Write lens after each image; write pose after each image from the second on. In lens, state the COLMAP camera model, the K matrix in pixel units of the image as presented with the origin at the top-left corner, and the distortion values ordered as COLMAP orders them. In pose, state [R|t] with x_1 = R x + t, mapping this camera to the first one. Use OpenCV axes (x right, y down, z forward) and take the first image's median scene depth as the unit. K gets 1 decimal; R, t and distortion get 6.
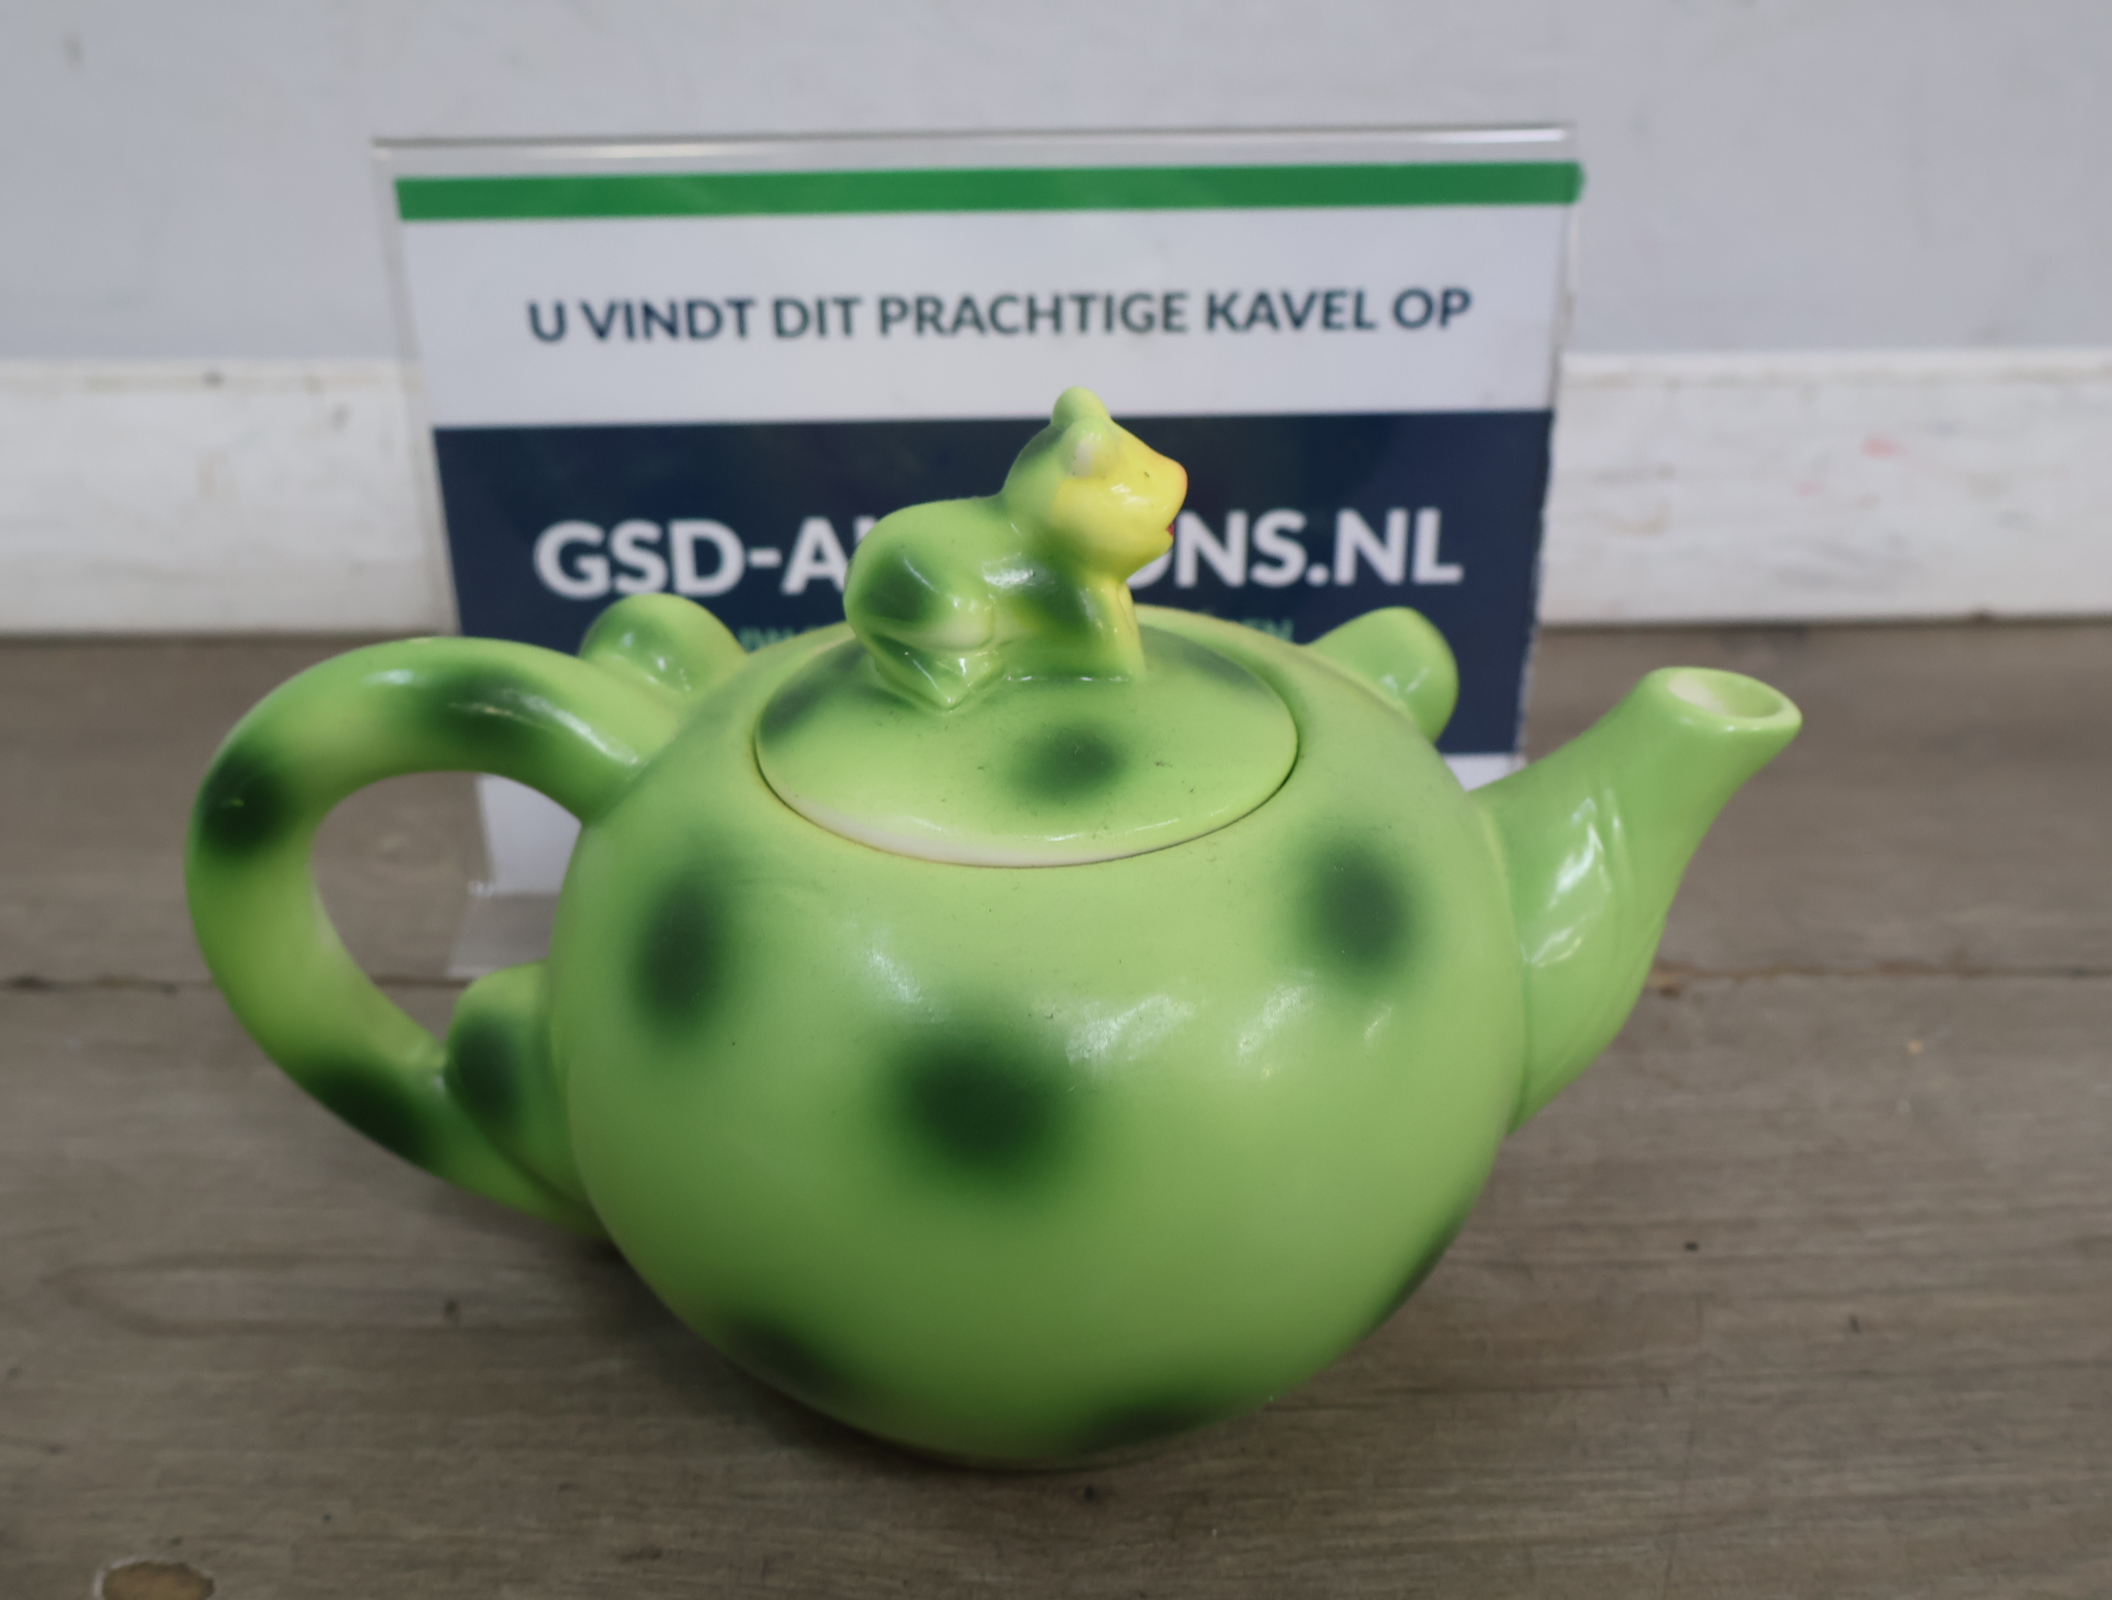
lens RADIAL K [[2303.8, 0, 1057.8], [0, 2303.8, 784.5], [0, 0, 1]] dist [0.009942, 0.000000]
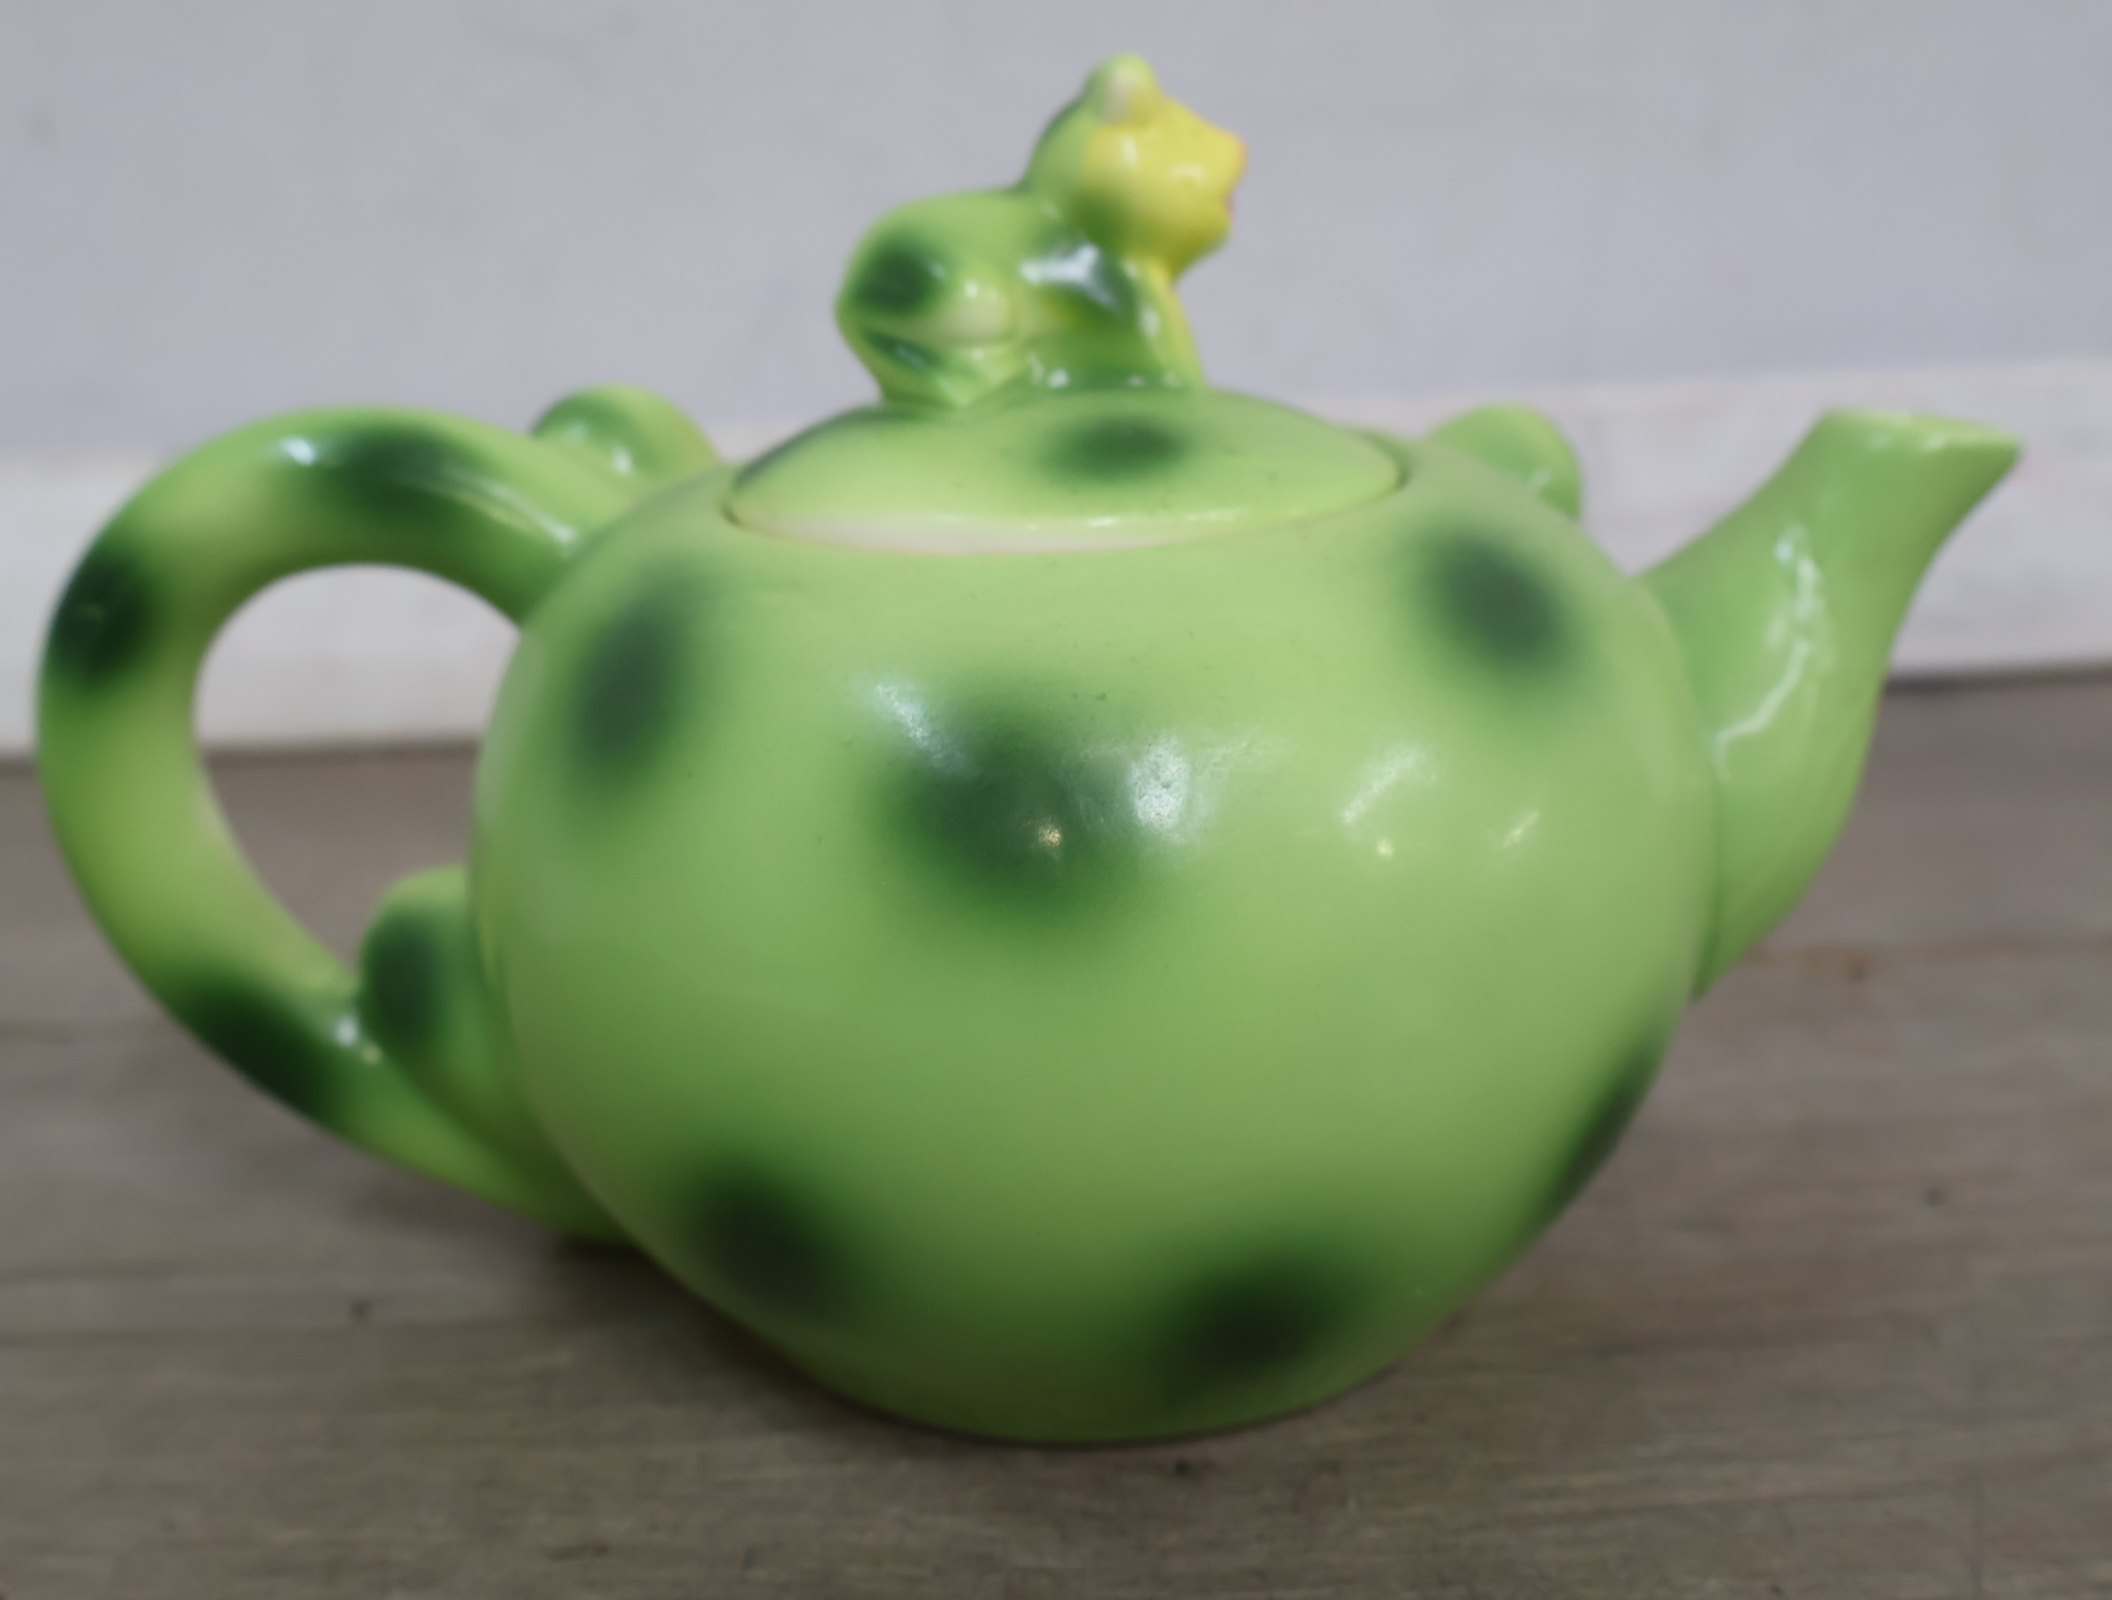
lens RADIAL K [[2303.8, 0, 1062.0], [0, 2303.8, 804.1], [0, 0, 1]] dist [0.009942, 0.000000]
pose [[0.999124, -0.037475, -0.018643, -0.003049], [0.033641, 0.983984, -0.175051, 0.224933], [0.024904, 0.174271, 0.984383, 0.223297]]
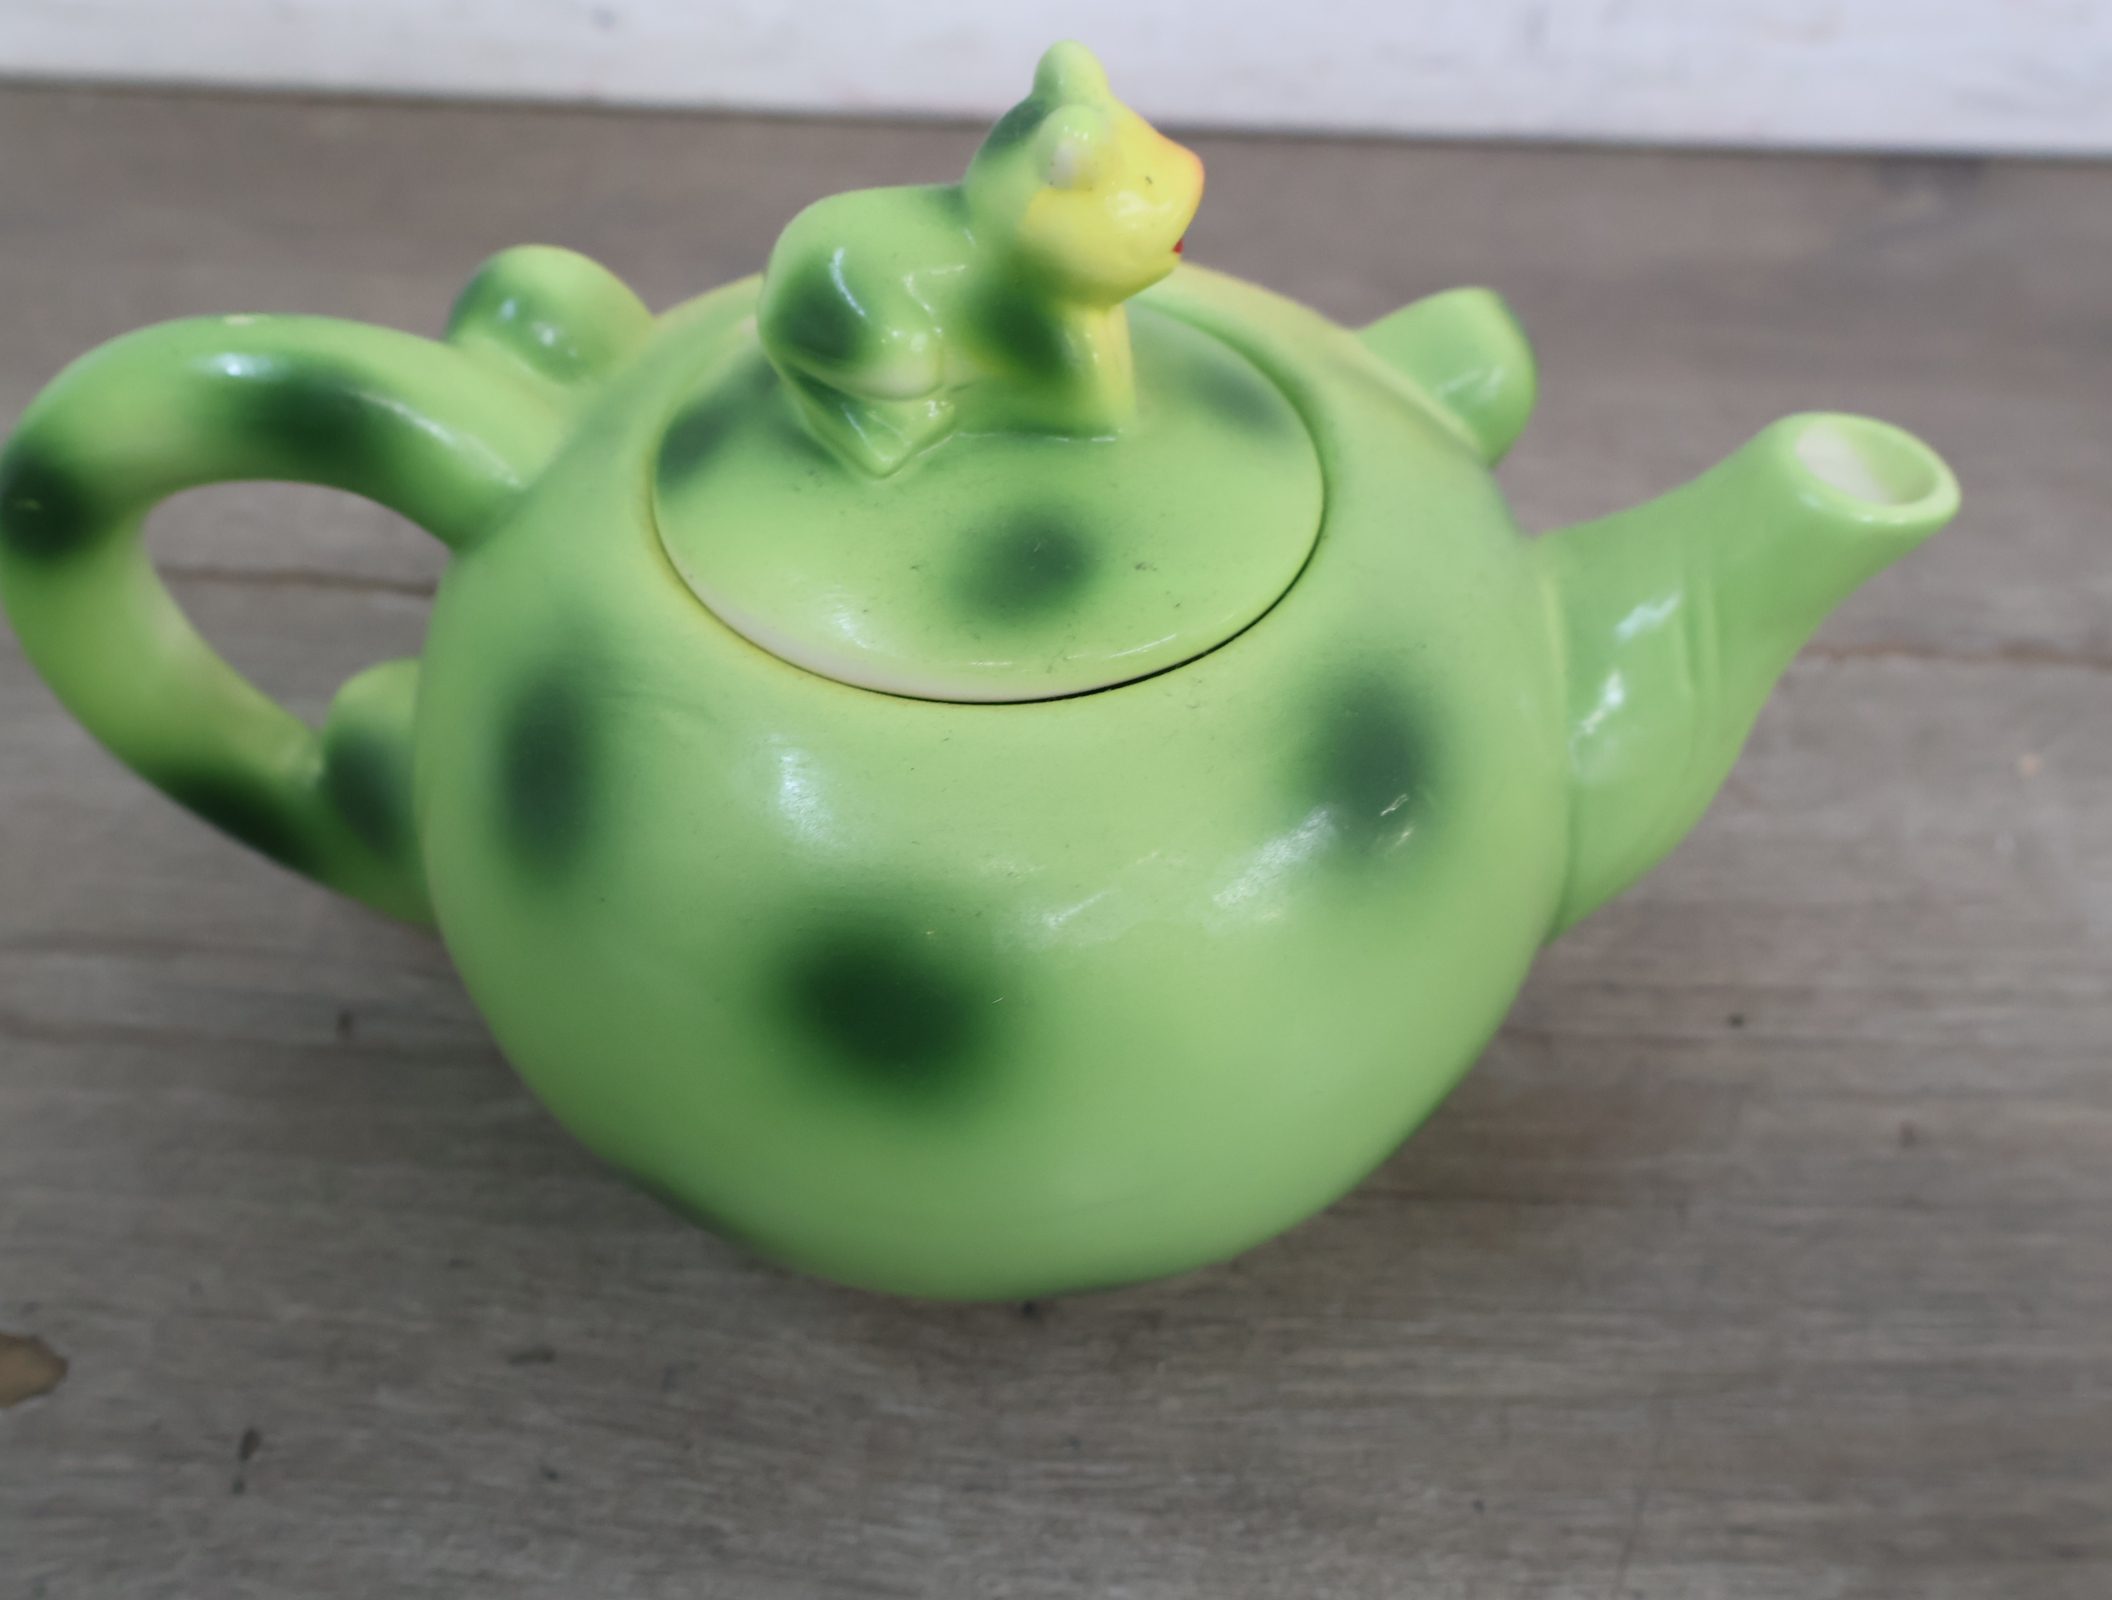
lens RADIAL K [[2303.8, 0, 1064.7], [0, 2303.8, 786.9], [0, 0, 1]] dist [0.009942, 0.000000]
pose [[0.998131, 0.056161, -0.024087, 0.038124], [-0.046396, 0.952999, 0.299401, -0.159393], [0.039770, -0.297724, 0.953823, 0.196721]]
